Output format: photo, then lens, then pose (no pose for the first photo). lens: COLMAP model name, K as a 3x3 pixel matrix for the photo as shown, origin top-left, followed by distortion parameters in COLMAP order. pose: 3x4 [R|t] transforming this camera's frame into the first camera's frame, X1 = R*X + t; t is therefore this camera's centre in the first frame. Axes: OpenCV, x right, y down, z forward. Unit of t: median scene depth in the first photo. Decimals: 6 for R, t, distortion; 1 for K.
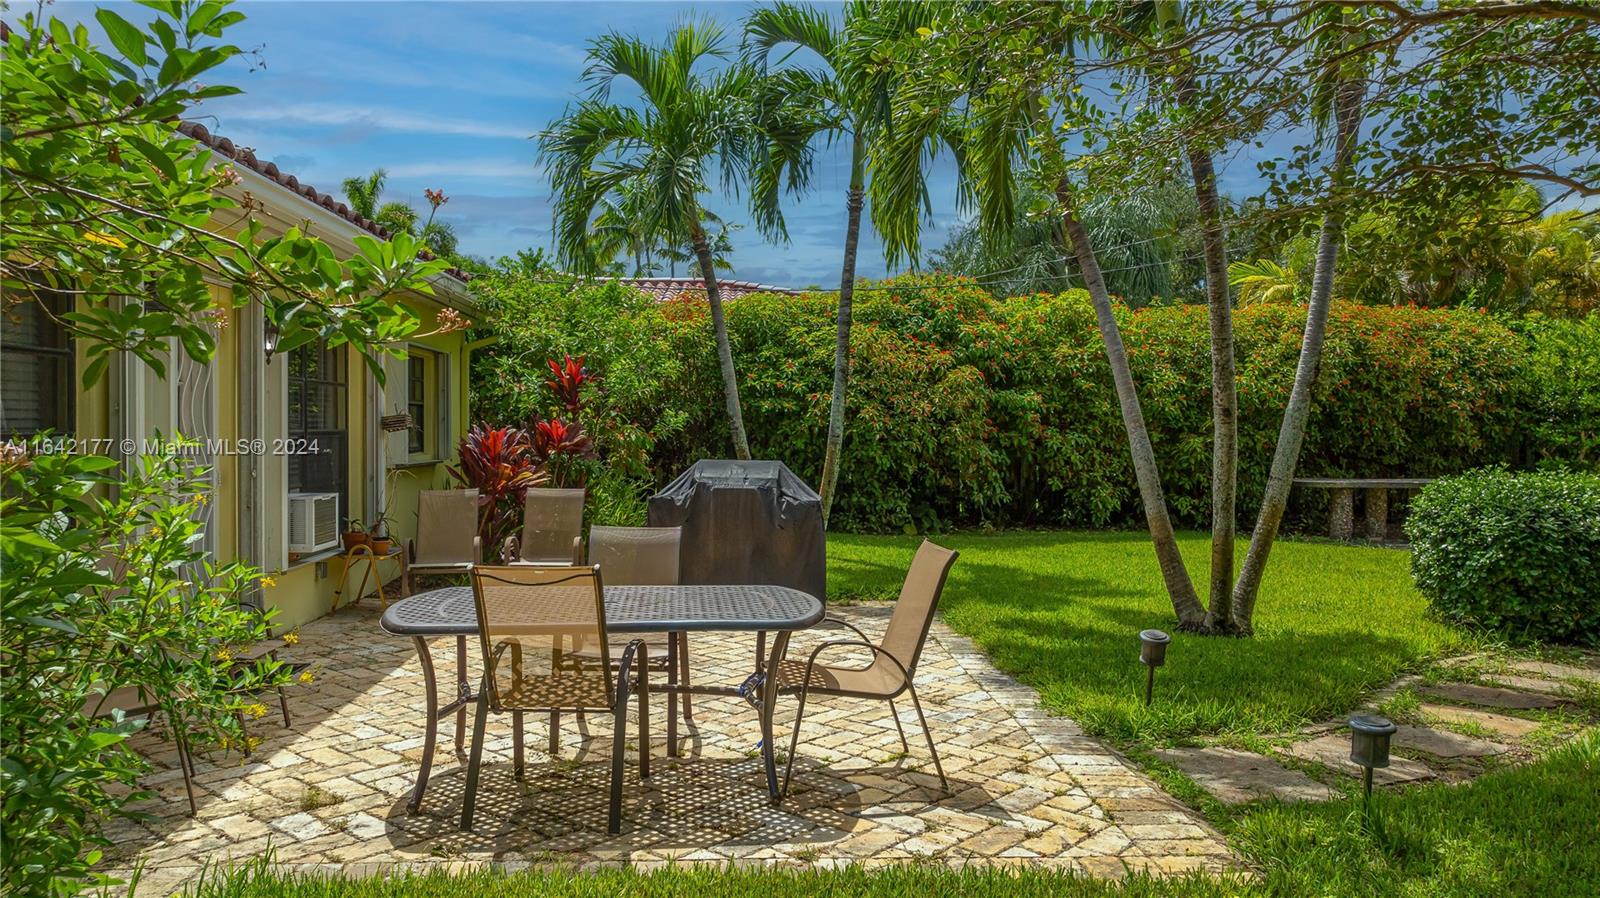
lens RADIAL K [[1128.9, 0, 800.0], [0, 1128.9, 449.0], [0, 0, 1]] dist [-0.036006, 0.070618]
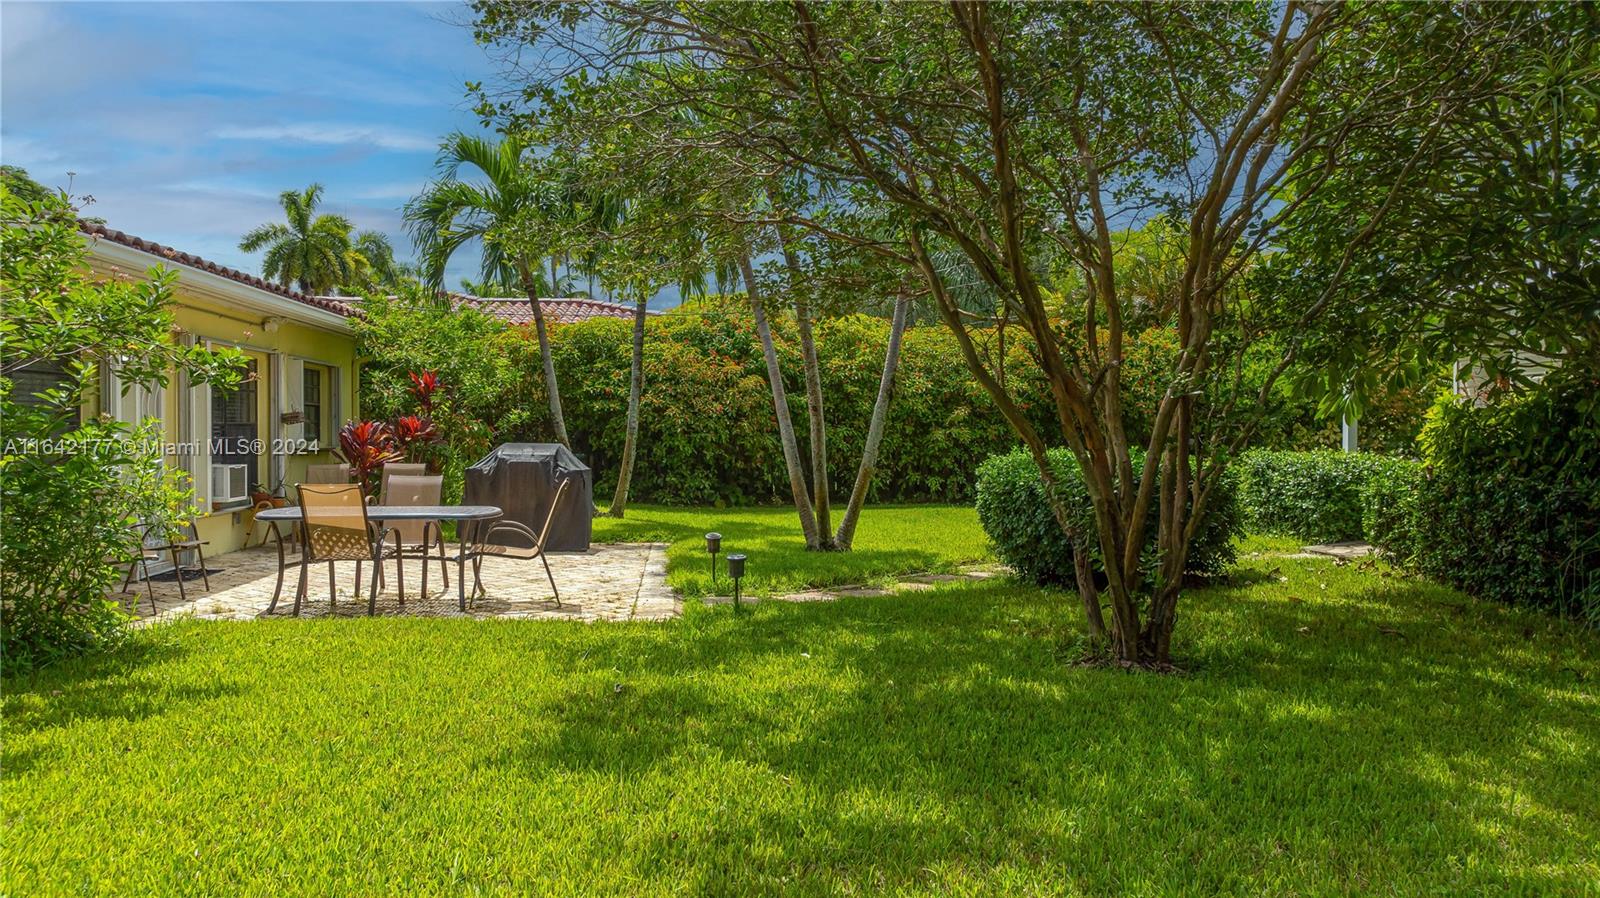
lens RADIAL K [[1128.9, 0, 800.0], [0, 1128.9, 449.0], [0, 0, 1]] dist [-0.036006, 0.070618]
pose [[0.999114, -0.003440, 0.041955, 0.174264], [0.003513, 0.999992, -0.001654, 0.015997], [-0.041949, 0.001800, 0.999118, -0.348882]]
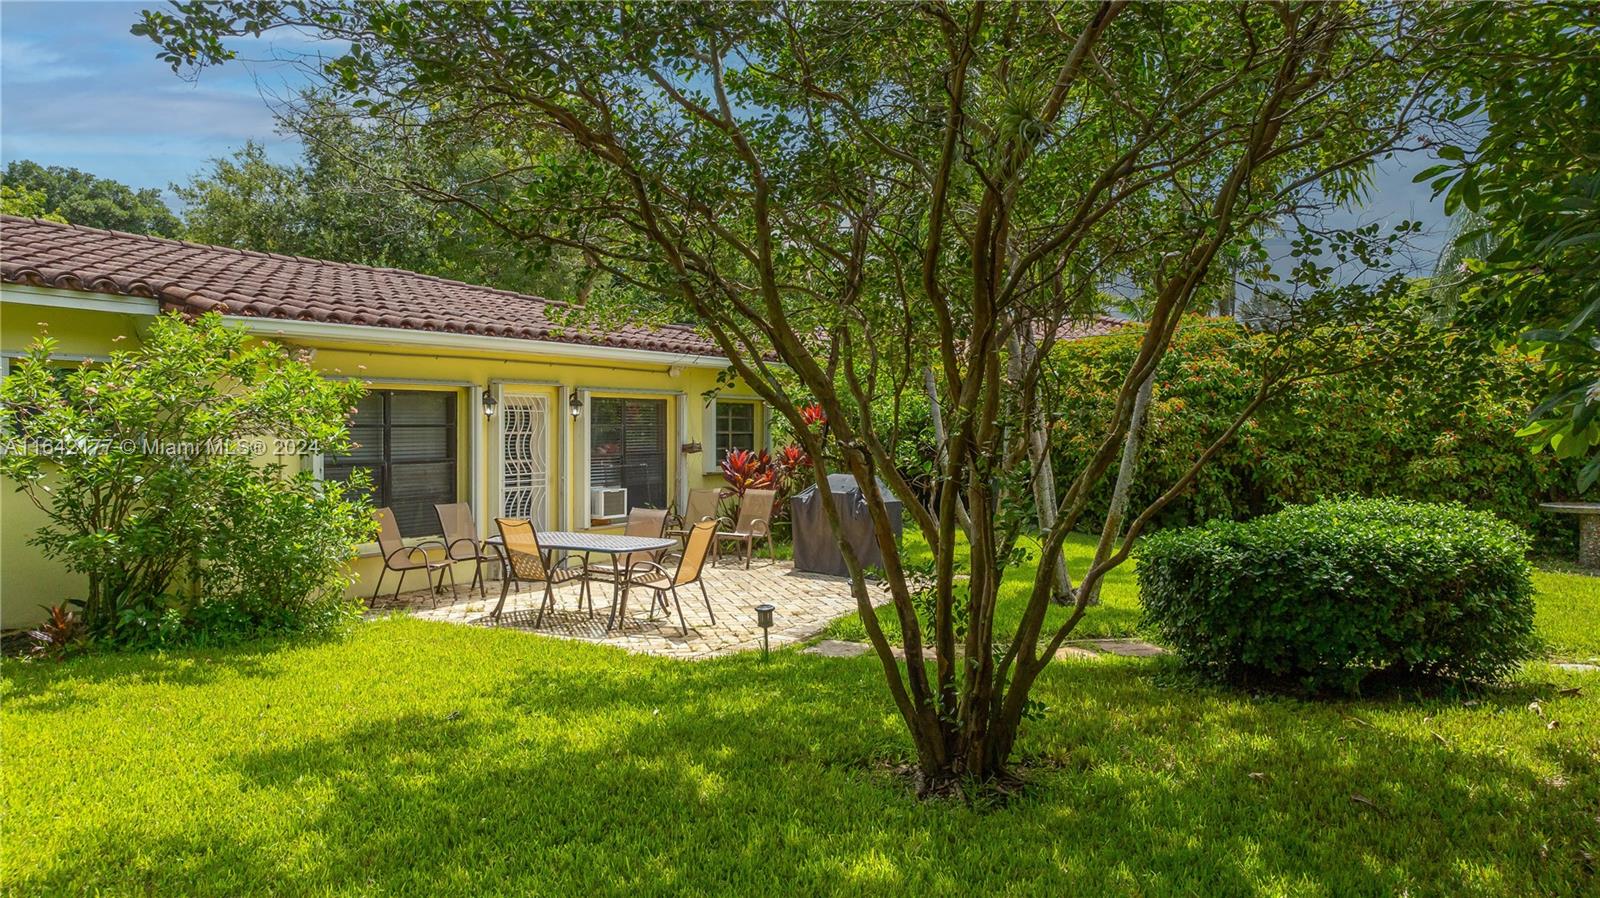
lens RADIAL K [[1128.9, 0, 800.0], [0, 1128.9, 449.0], [0, 0, 1]] dist [-0.036006, 0.070618]
pose [[0.823364, 0.010431, -0.567417, 0.590496], [-0.009411, 0.999945, 0.004726, -0.025139], [0.567435, 0.001449, 0.823417, -0.248004]]
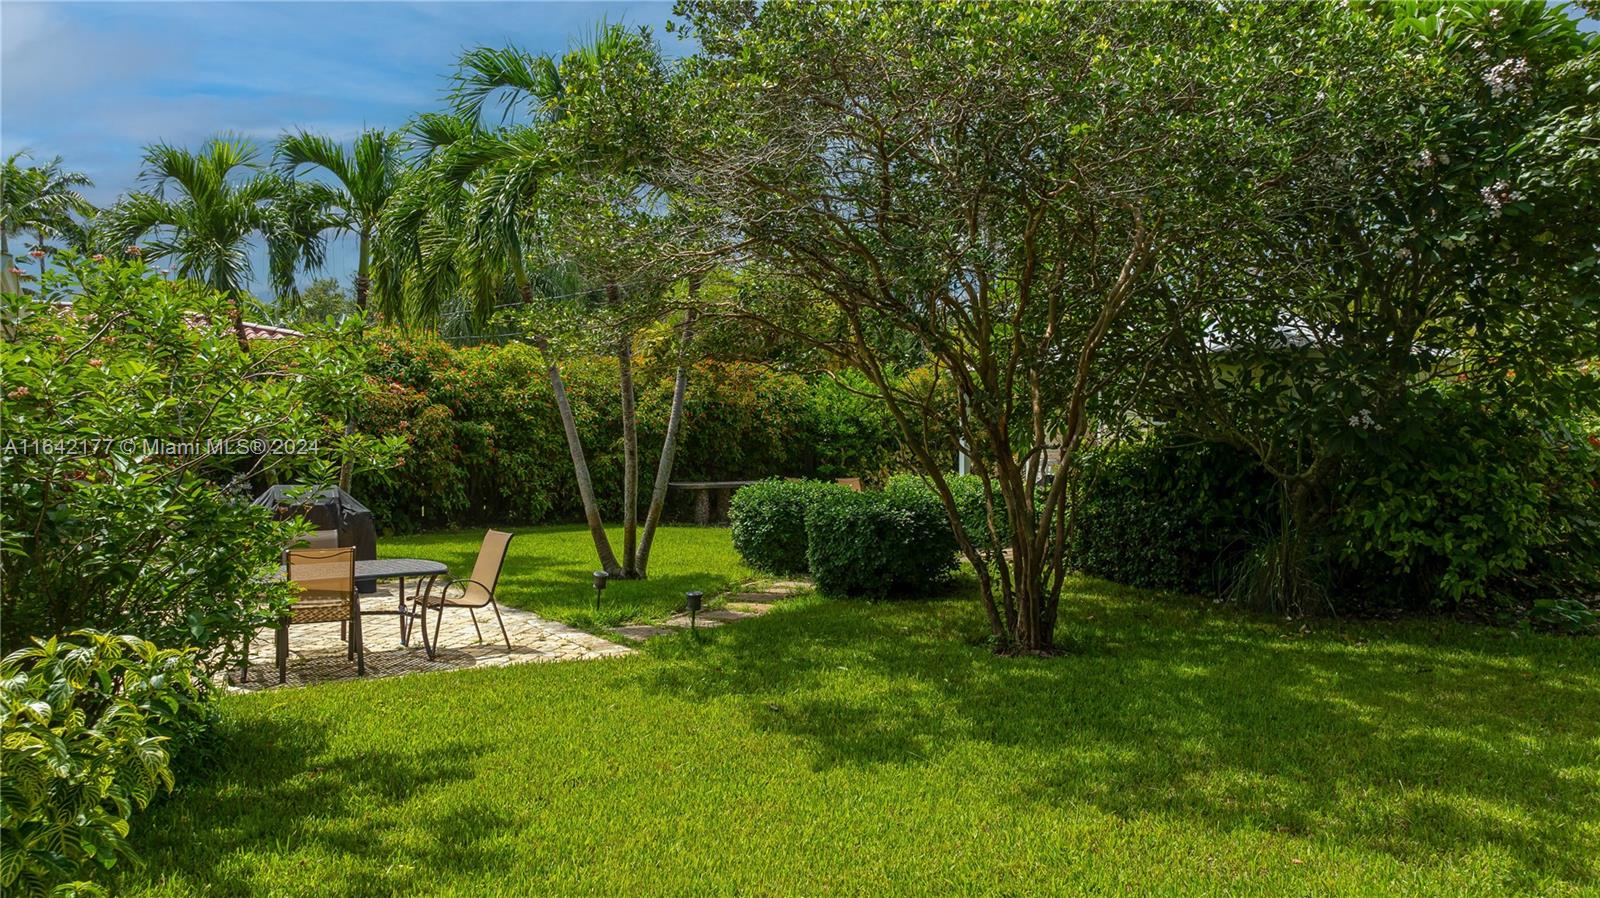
lens RADIAL K [[1128.9, 0, 800.0], [0, 1128.9, 449.0], [0, 0, 1]] dist [-0.036006, 0.070618]
pose [[0.866583, -0.011653, 0.498898, -0.168008], [0.011513, 0.999928, 0.003358, -0.025068], [-0.498901, 0.002834, 0.866654, -0.407422]]
